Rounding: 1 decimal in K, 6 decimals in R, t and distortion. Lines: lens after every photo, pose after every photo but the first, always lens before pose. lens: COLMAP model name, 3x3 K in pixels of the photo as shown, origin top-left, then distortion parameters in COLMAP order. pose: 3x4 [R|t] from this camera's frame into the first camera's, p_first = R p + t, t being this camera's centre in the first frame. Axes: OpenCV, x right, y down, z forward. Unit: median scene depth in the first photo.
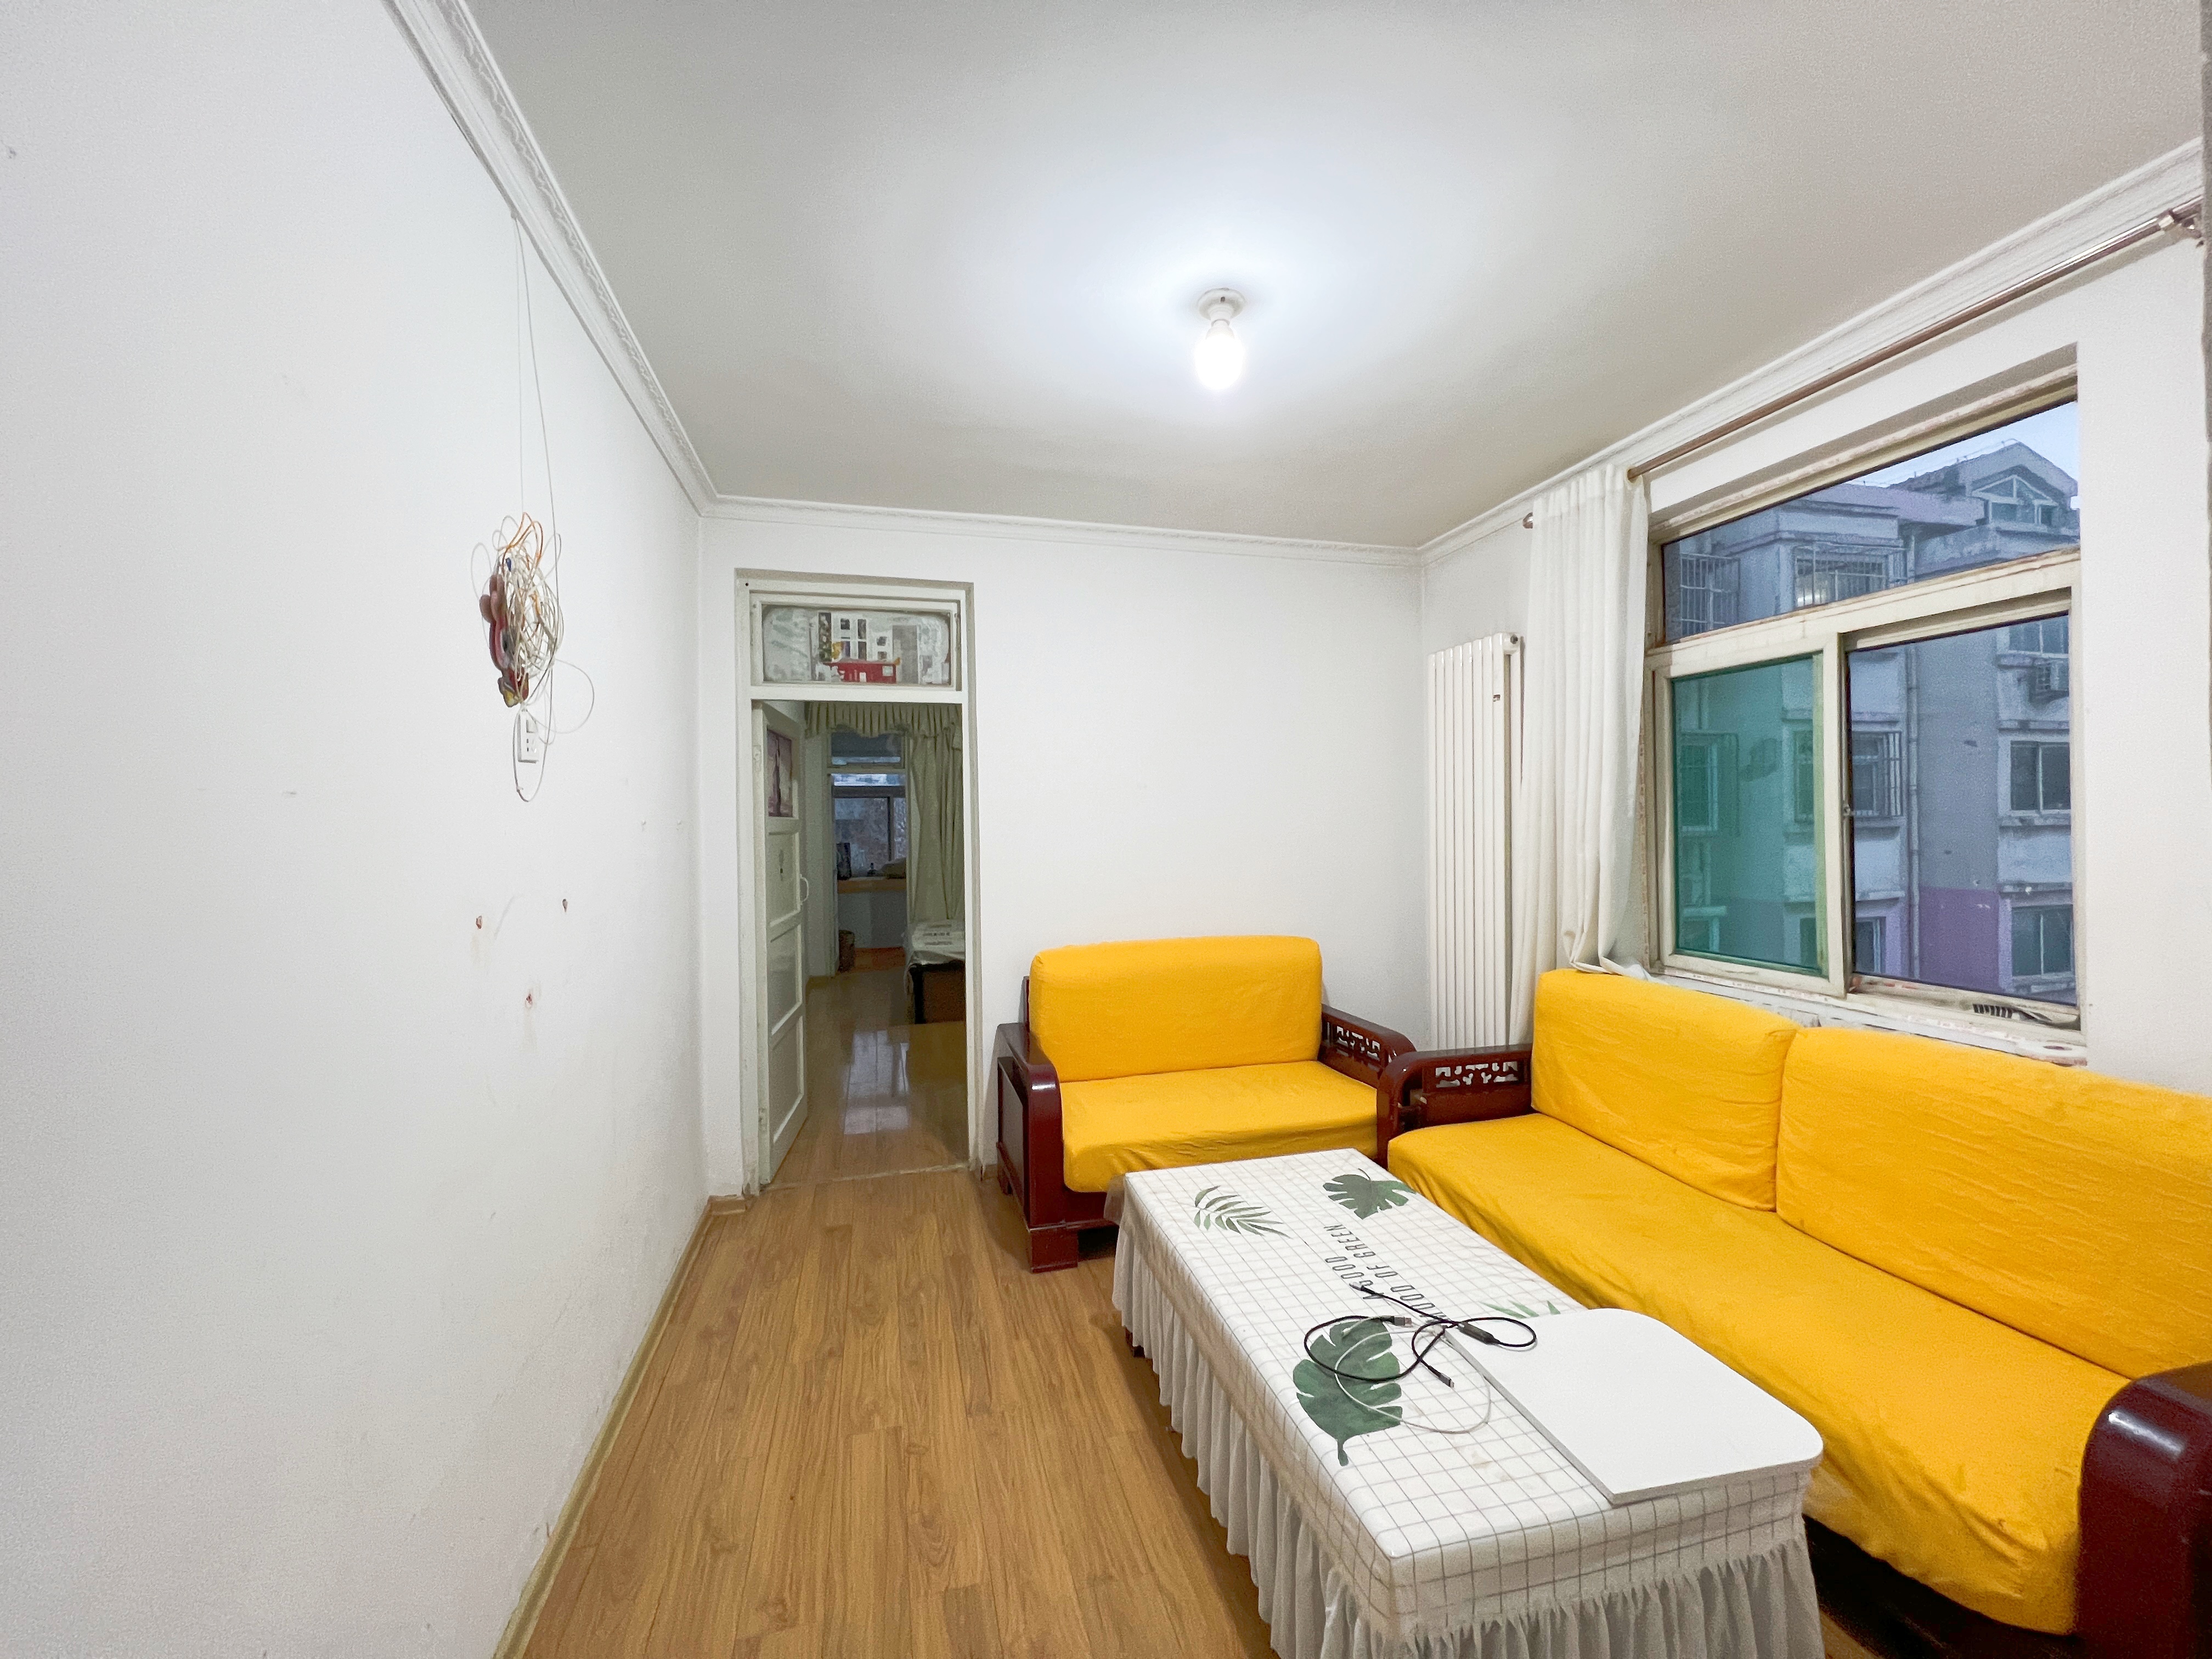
lens RADIAL K [[875.0, 0, 1086.7], [0, 875.0, 822.6], [0, 0, 1]] dist [0.000024, -0.000151]
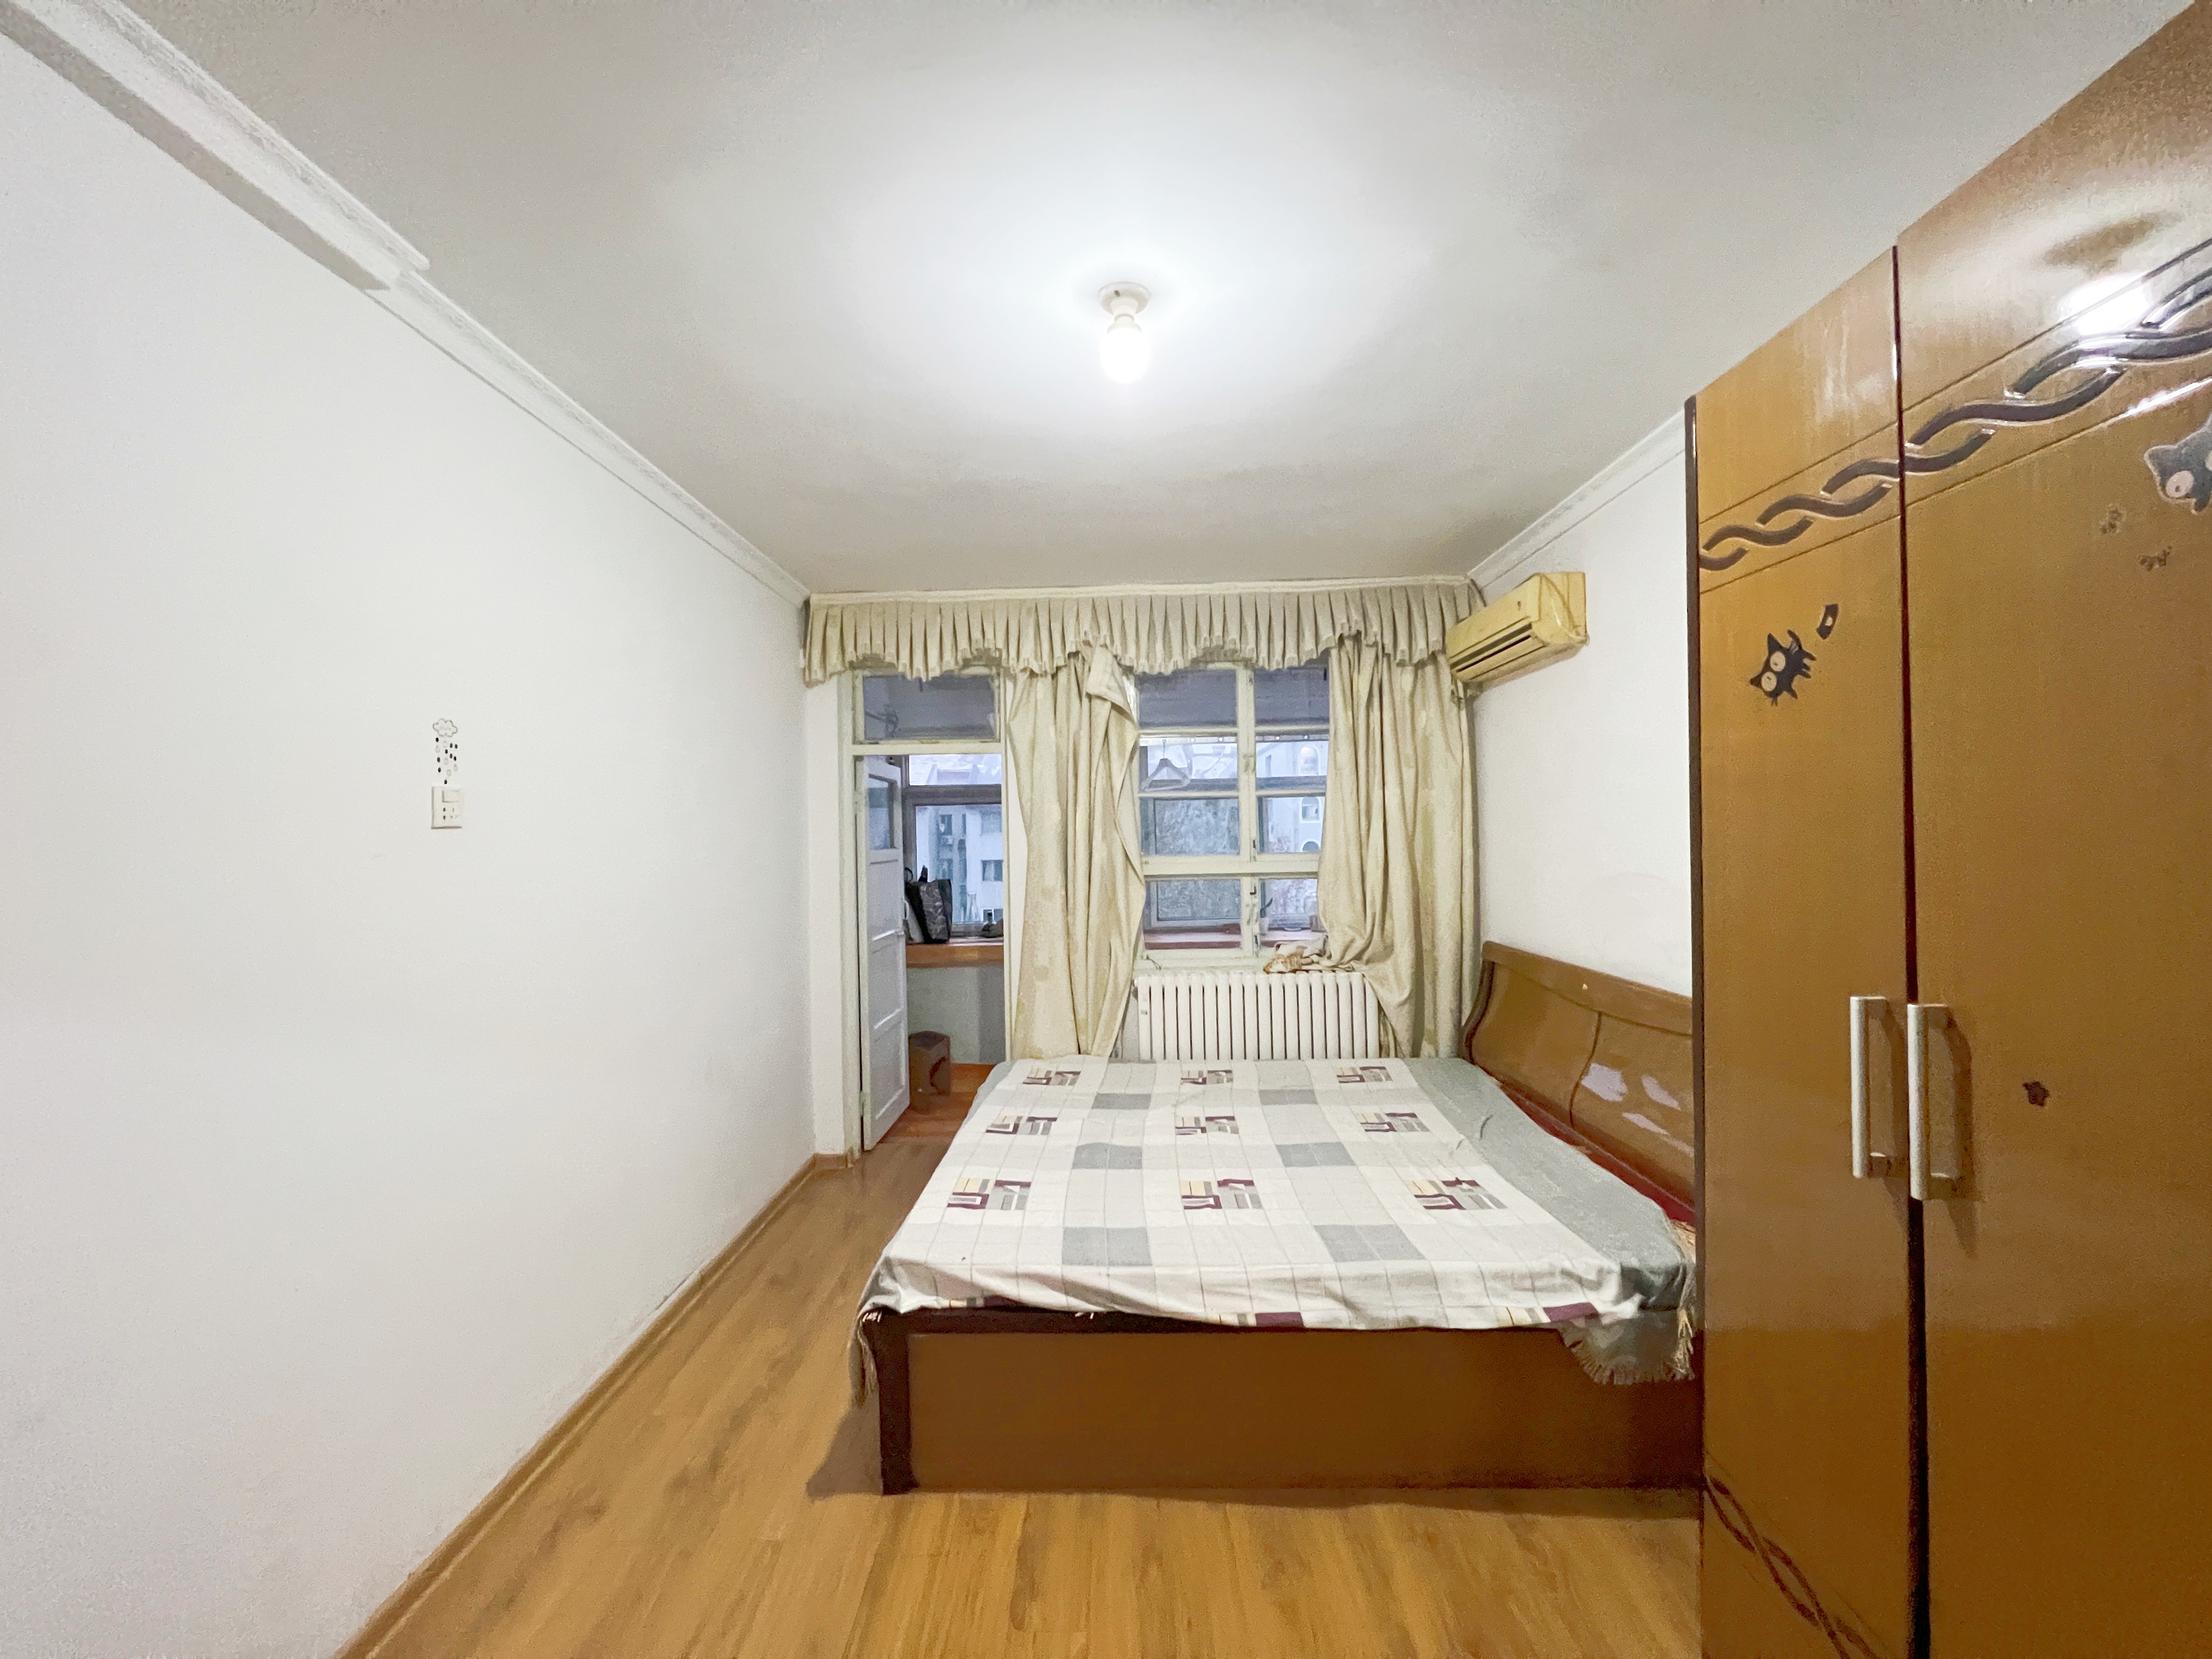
lens RADIAL K [[875.0, 0, 1111.2], [0, 875.0, 831.1], [0, 0, 1]] dist [0.000024, -0.000151]
pose [[0.970705, -0.004299, -0.240235, -0.023207], [0.004150, 0.999991, -0.001126, -0.008931], [0.240238, 0.000096, 0.970714, 0.464616]]
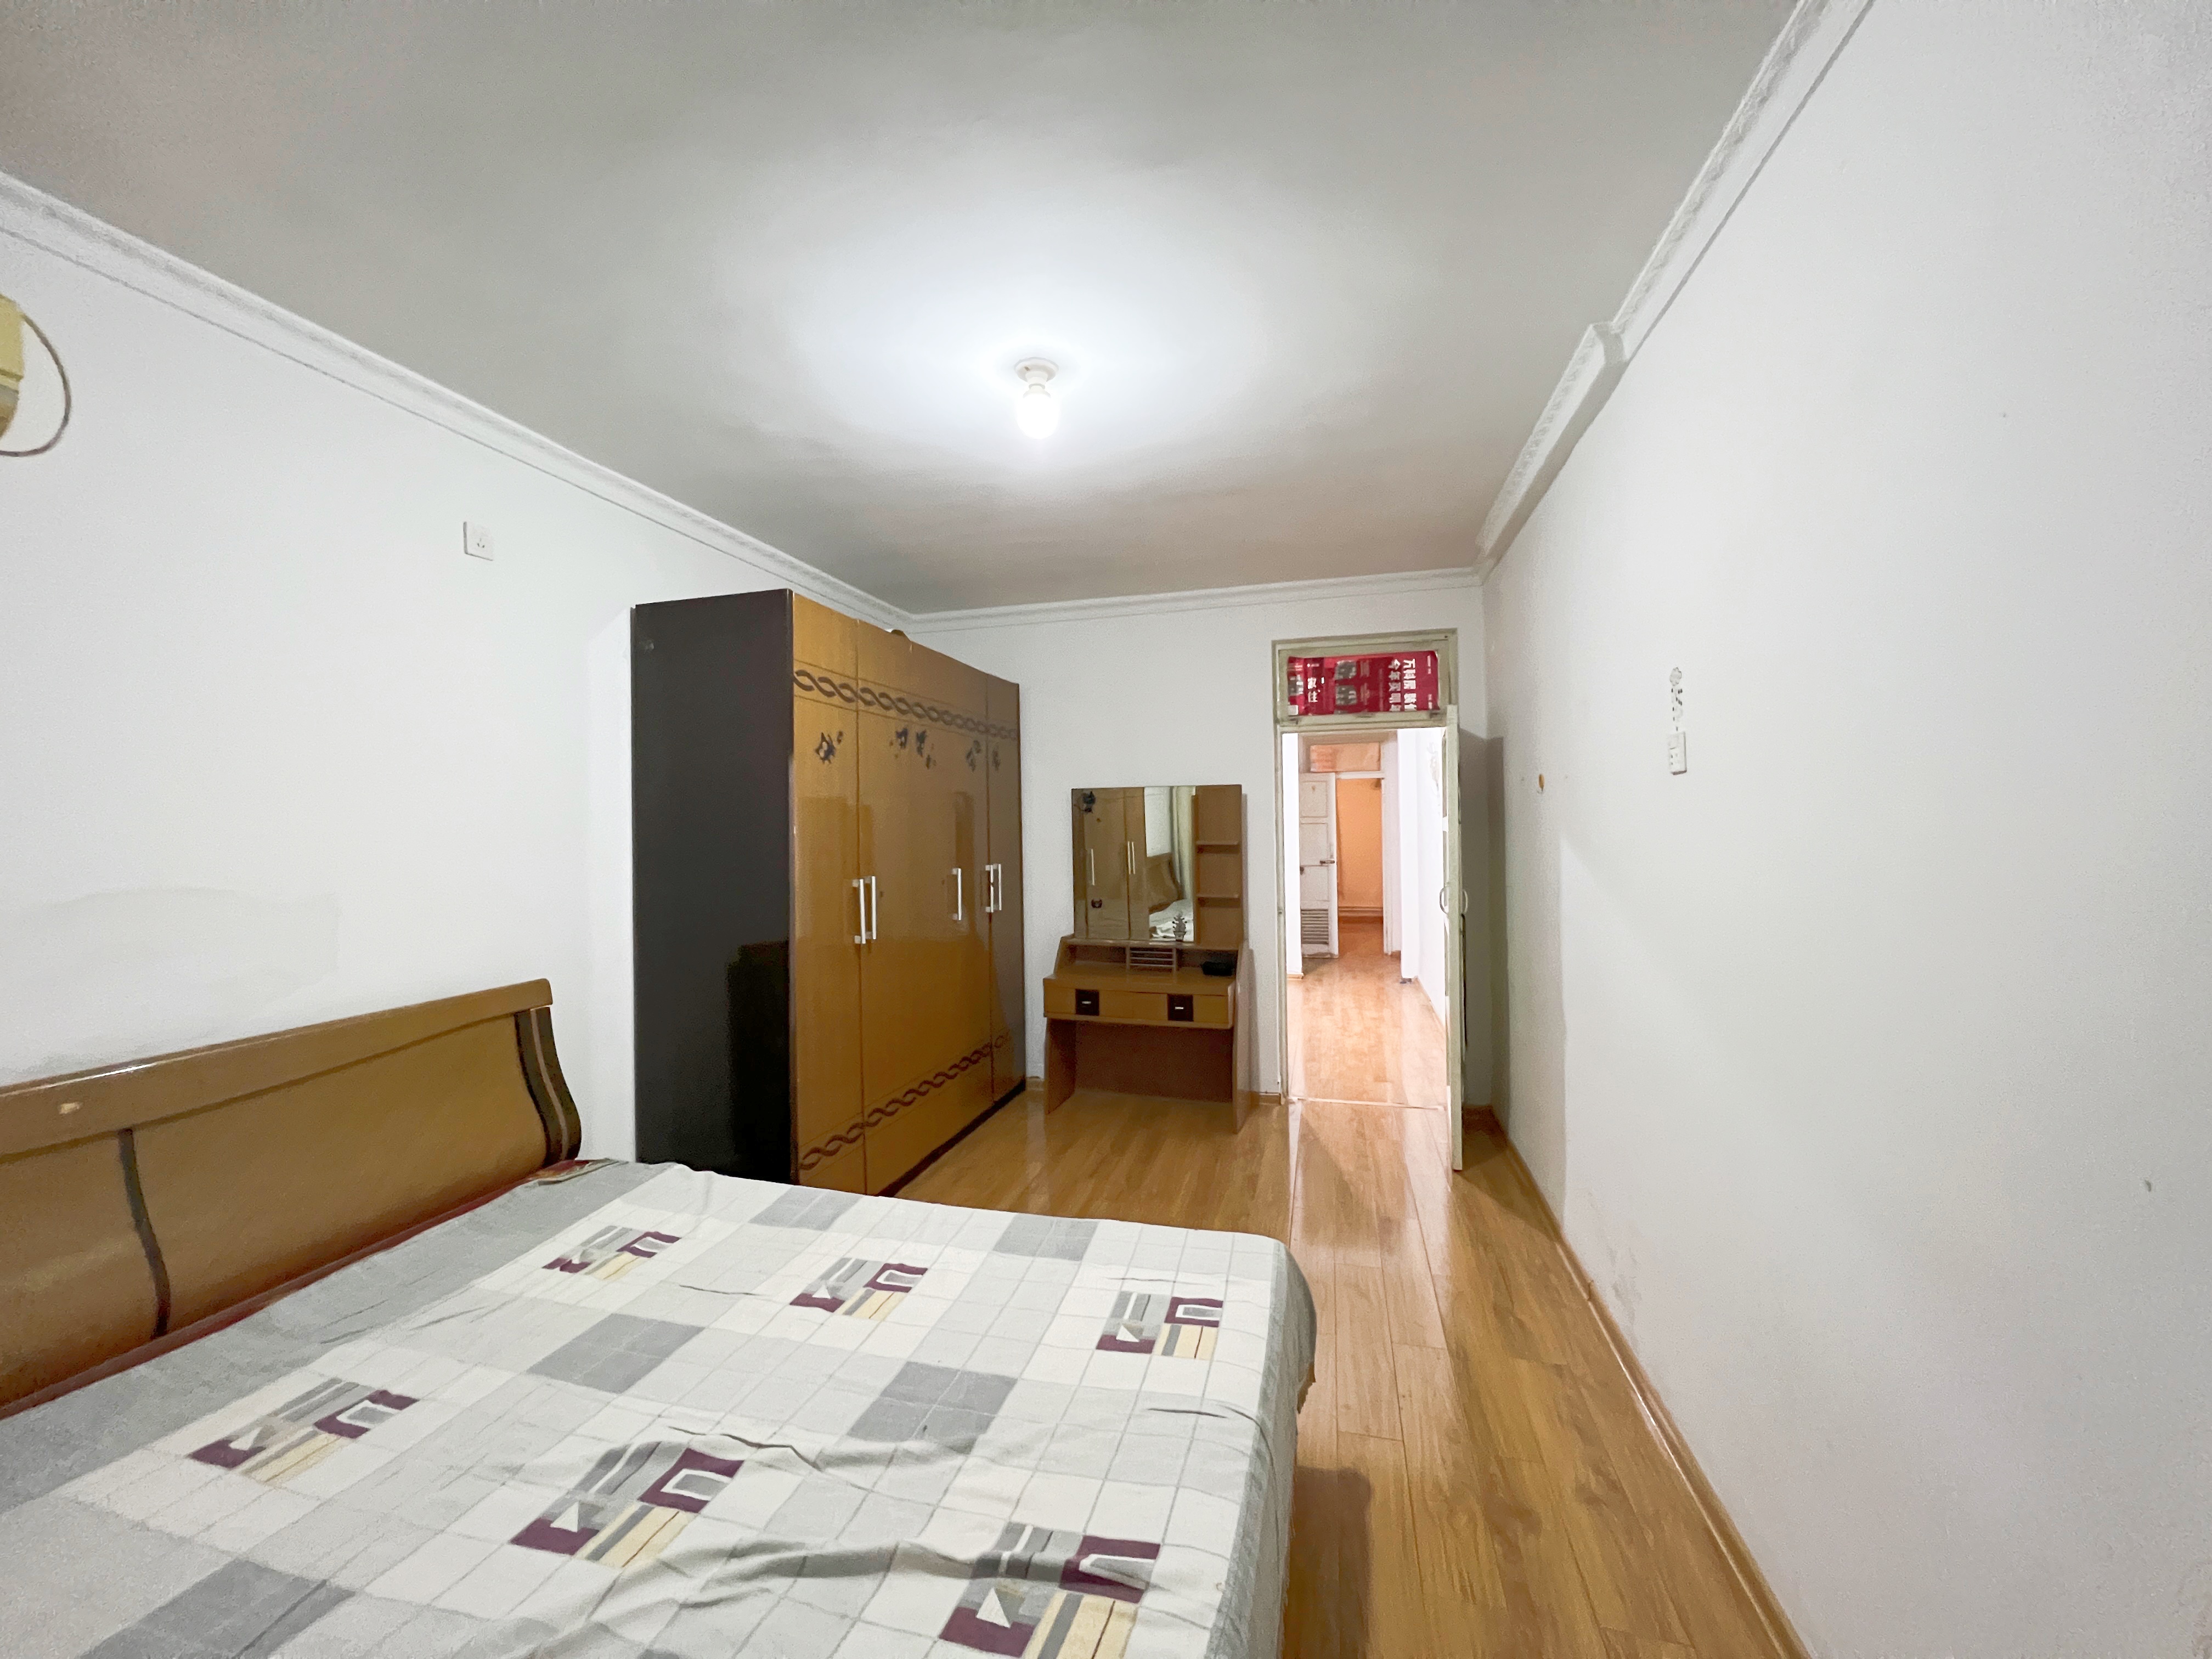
lens RADIAL K [[875.0, 0, 1101.4], [0, 875.0, 822.8], [0, 0, 1]] dist [0.000024, -0.000151]
pose [[-0.882616, 0.031902, 0.469011, -0.194375], [0.029906, 0.999484, -0.011706, -0.000477], [-0.469143, 0.003695, -0.883115, 0.865578]]
